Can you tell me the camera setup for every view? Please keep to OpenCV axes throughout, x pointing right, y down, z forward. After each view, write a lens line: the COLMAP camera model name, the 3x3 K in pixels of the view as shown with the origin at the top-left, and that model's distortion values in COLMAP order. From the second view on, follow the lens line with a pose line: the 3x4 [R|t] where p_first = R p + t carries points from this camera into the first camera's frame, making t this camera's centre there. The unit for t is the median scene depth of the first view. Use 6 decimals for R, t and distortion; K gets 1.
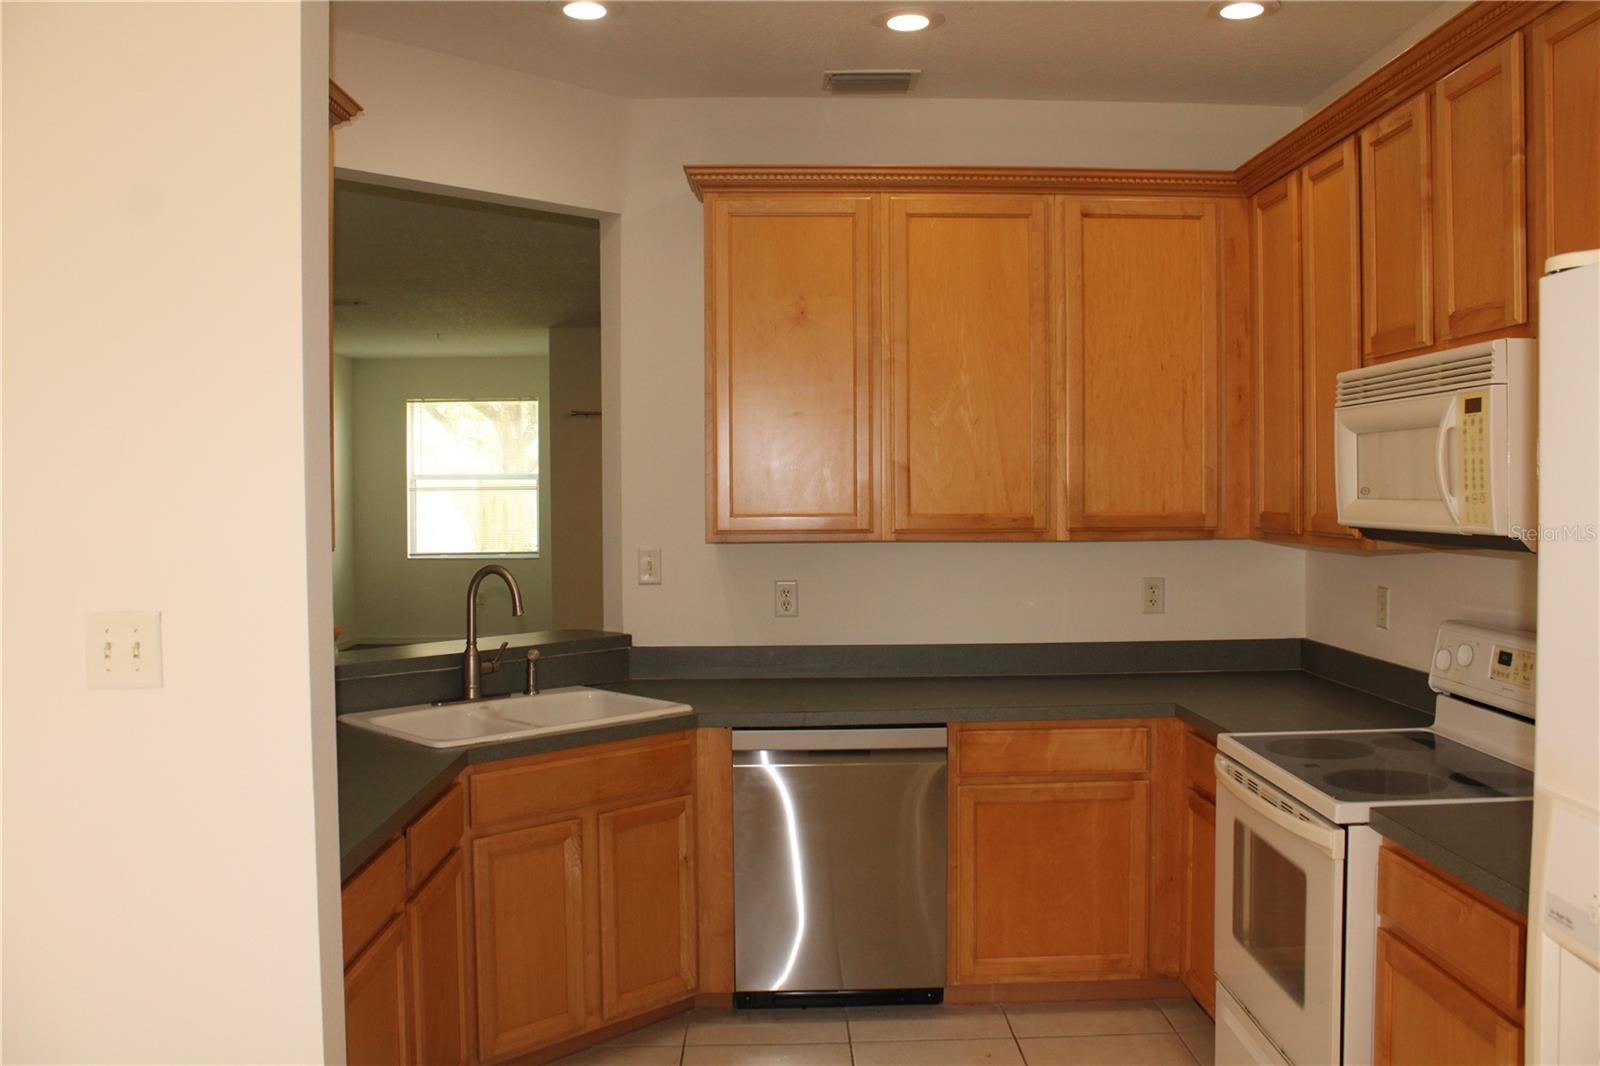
lens RADIAL K [[1345.0, 0, 808.1], [0, 1345.0, 523.3], [0, 0, 1]] dist [-0.165828, 0.148984]
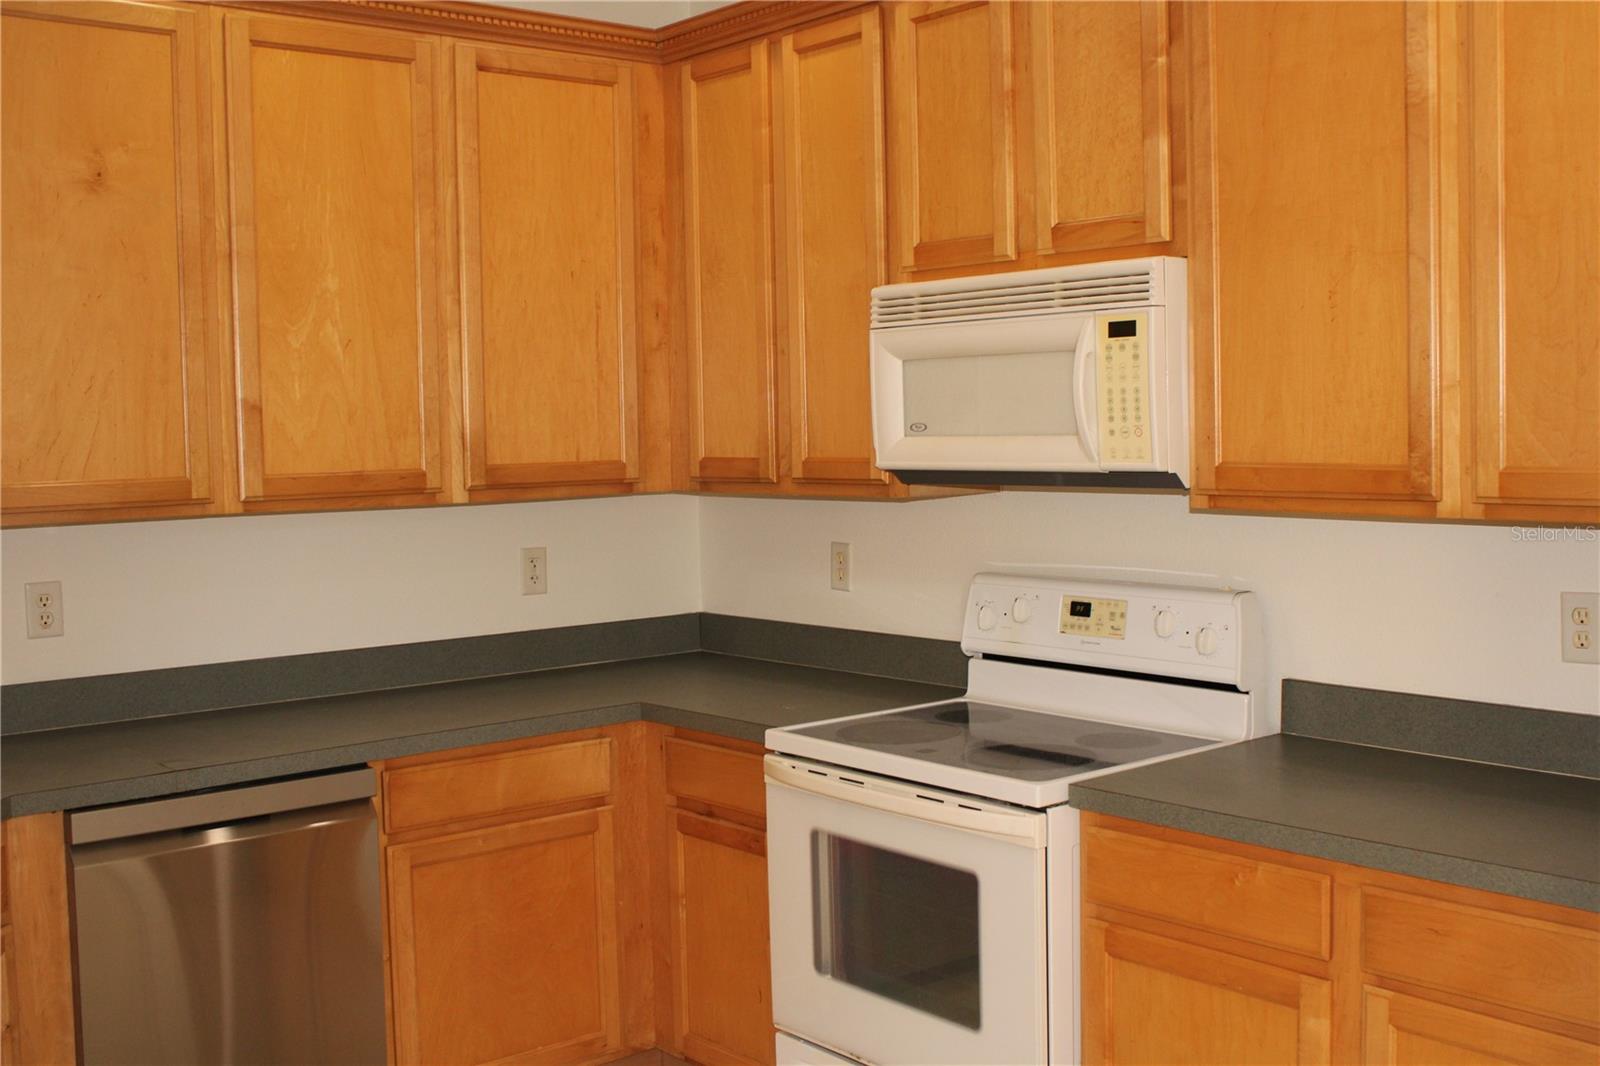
lens RADIAL K [[1758.1, 0, 800.0], [0, 1758.1, 533.0], [0, 0, 1]] dist [-0.084145, 0.029409]
pose [[0.786651, -0.049346, 0.615422, -0.335584], [0.032849, 0.998734, 0.038091, -0.002049], [-0.616523, -0.009748, 0.787276, 0.139760]]
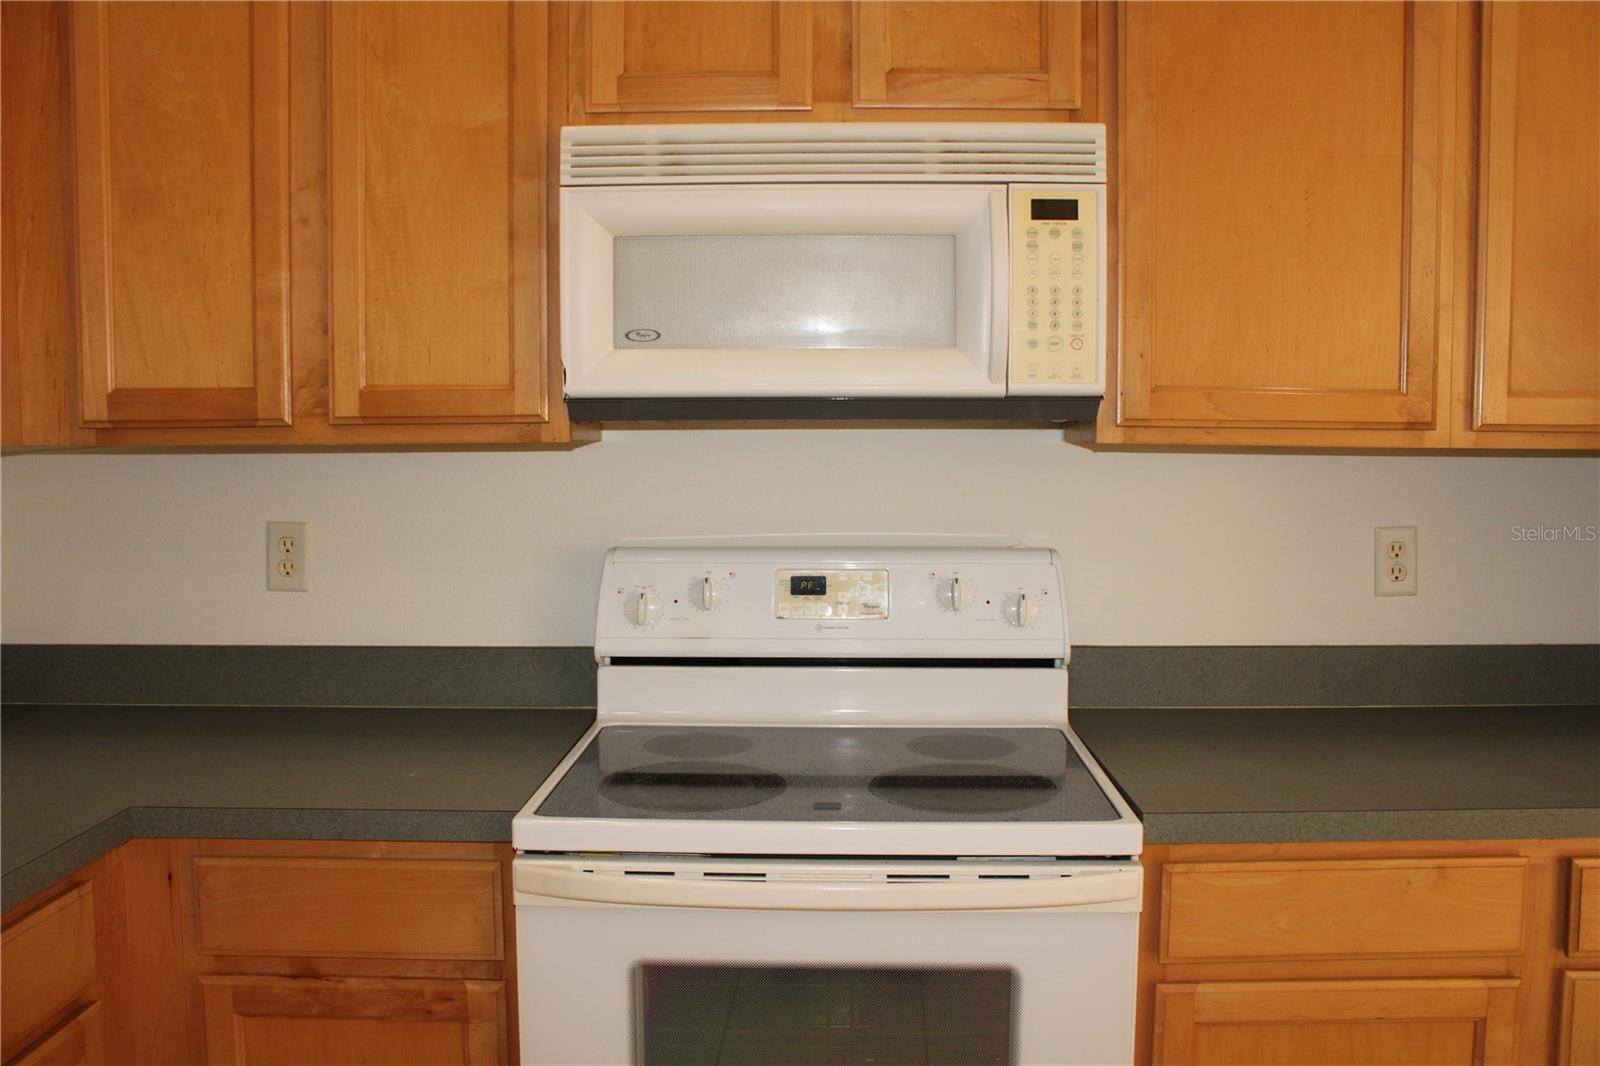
lens RADIAL K [[1314.8, 0, 817.6], [0, 1314.8, 522.7], [0, 0, 1]] dist [-0.146936, 0.119692]
pose [[0.031439, -0.055231, 0.997979, -0.156064], [0.026463, 0.998168, 0.054408, 0.028405], [-0.999155, 0.024699, 0.032843, 0.879290]]
